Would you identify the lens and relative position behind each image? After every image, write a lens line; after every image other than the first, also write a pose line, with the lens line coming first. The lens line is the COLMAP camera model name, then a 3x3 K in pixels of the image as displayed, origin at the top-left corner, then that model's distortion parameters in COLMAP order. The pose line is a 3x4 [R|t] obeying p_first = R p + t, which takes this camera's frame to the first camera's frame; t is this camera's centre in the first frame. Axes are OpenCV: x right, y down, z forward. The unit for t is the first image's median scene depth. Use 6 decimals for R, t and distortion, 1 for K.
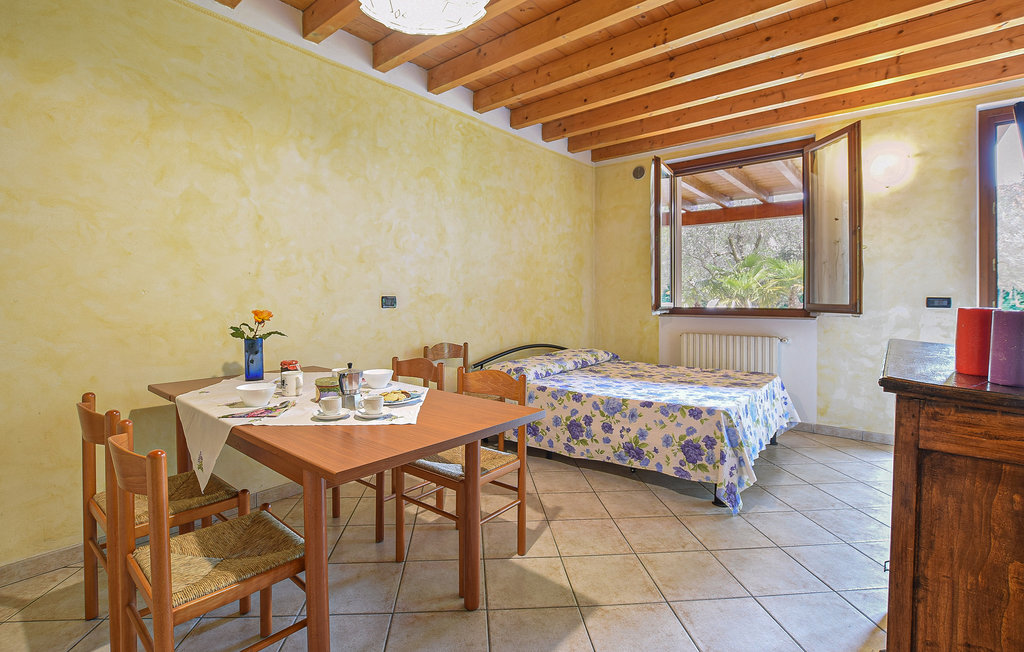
lens RADIAL K [[464.3, 0, 517.1], [0, 464.3, 297.5], [0, 0, 1]] dist [-0.022192, 0.000447]
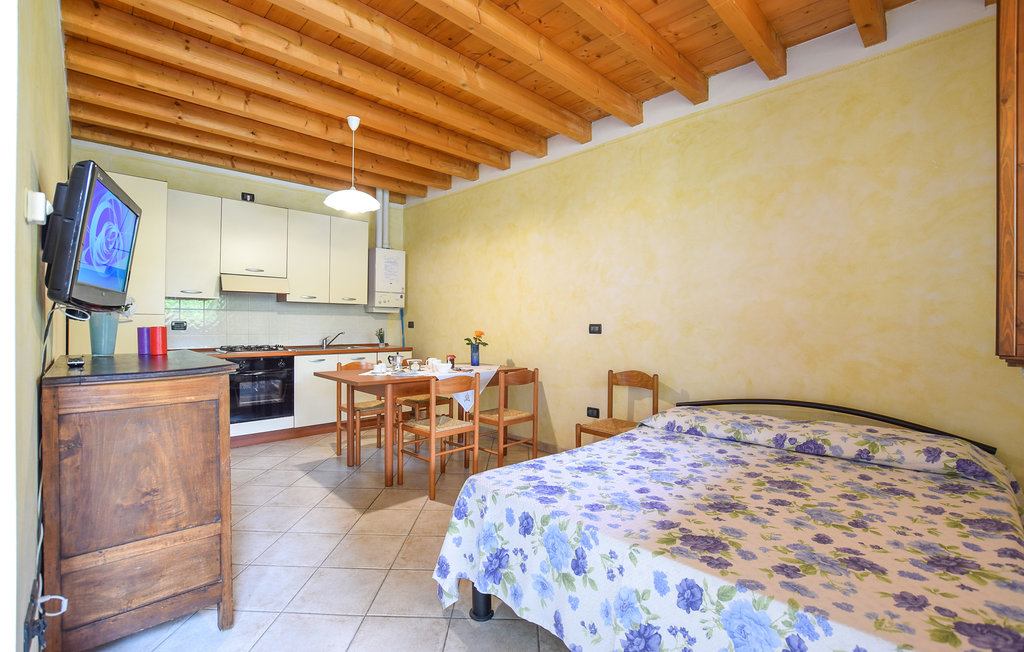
lens RADIAL K [[464.3, 0, 512.6], [0, 464.3, 327.7], [0, 0, 1]] dist [-0.022192, 0.000447]
pose [[-0.104808, 0.001238, -0.994492, 0.932296], [-0.011019, 0.999936, 0.002407, 0.006323], [0.994431, 0.011210, -0.104788, 0.911537]]
